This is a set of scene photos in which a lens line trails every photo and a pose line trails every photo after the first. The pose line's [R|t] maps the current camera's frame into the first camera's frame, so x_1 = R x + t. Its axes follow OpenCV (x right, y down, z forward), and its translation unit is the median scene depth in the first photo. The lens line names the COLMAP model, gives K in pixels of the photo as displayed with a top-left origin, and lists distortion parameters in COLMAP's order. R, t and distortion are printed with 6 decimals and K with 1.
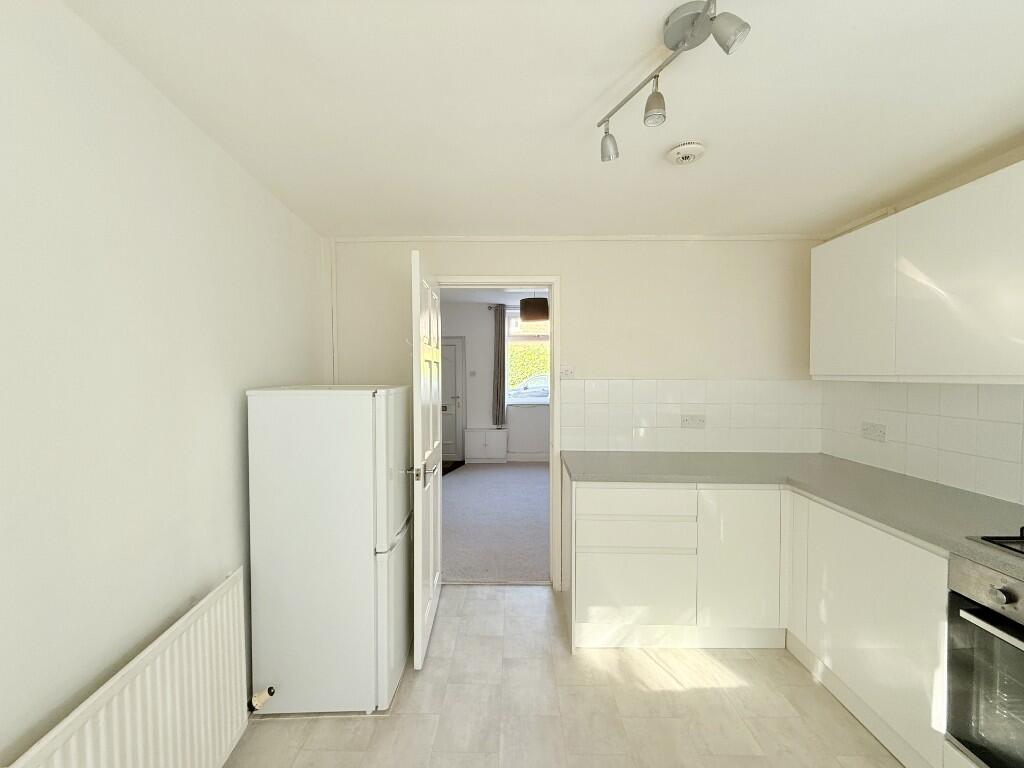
lens RADIAL K [[406.7, 0, 509.6], [0, 406.7, 383.2], [0, 0, 1]] dist [0.000744, 0.000128]
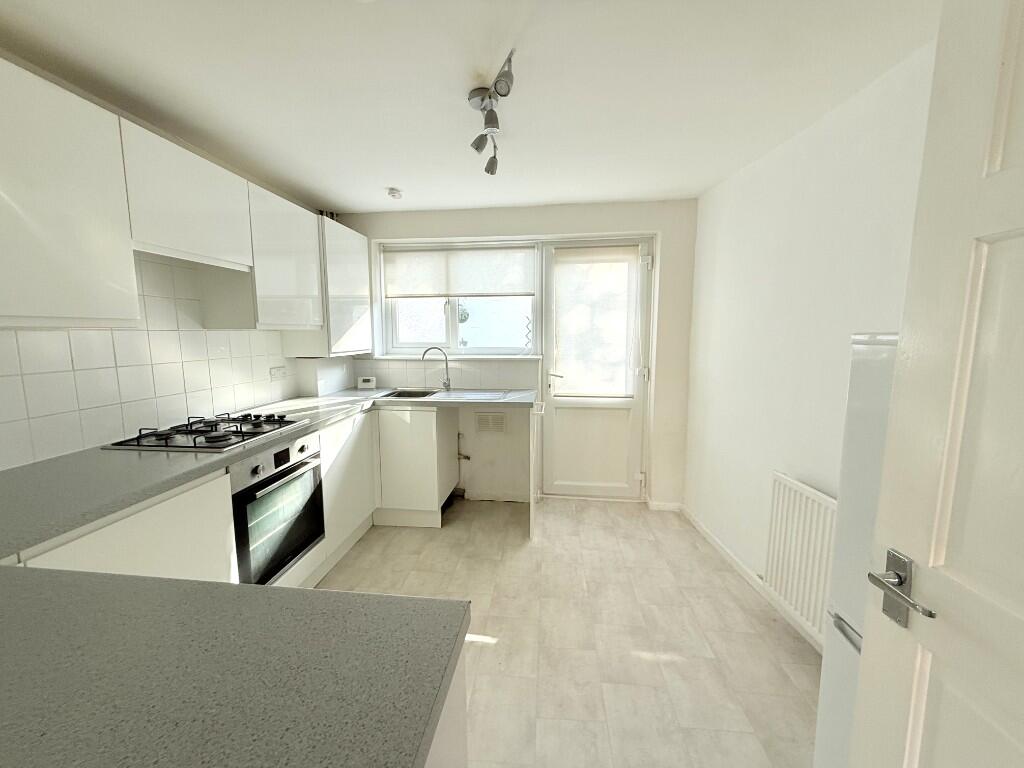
lens RADIAL K [[406.7, 0, 509.6], [0, 406.7, 383.2], [0, 0, 1]] dist [0.000744, 0.000128]
pose [[-0.994827, -0.009563, 0.101130, 0.061177], [0.005431, 0.989129, 0.146951, -0.003596], [-0.101436, 0.146740, -0.983960, 1.360278]]
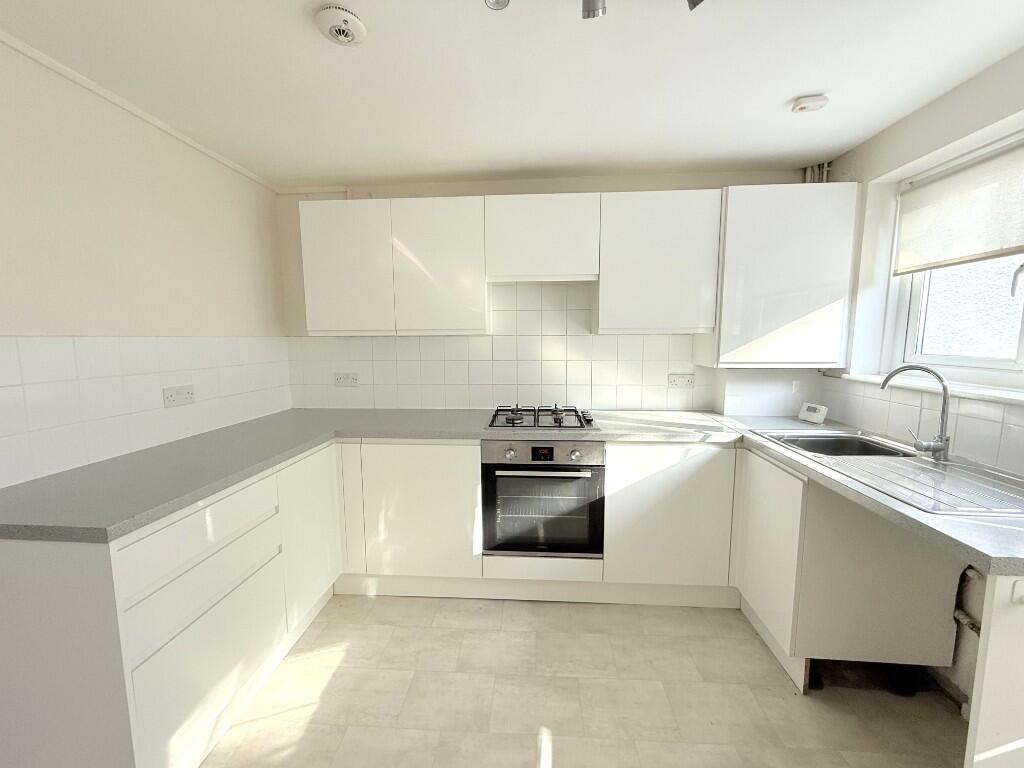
lens RADIAL K [[406.7, 0, 509.6], [0, 406.7, 383.2], [0, 0, 1]] dist [0.000744, 0.000128]
pose [[0.057751, -0.113789, 0.991825, -0.305532], [0.028054, 0.993276, 0.112322, 0.011706], [-0.997937, 0.021338, 0.060555, 0.541744]]
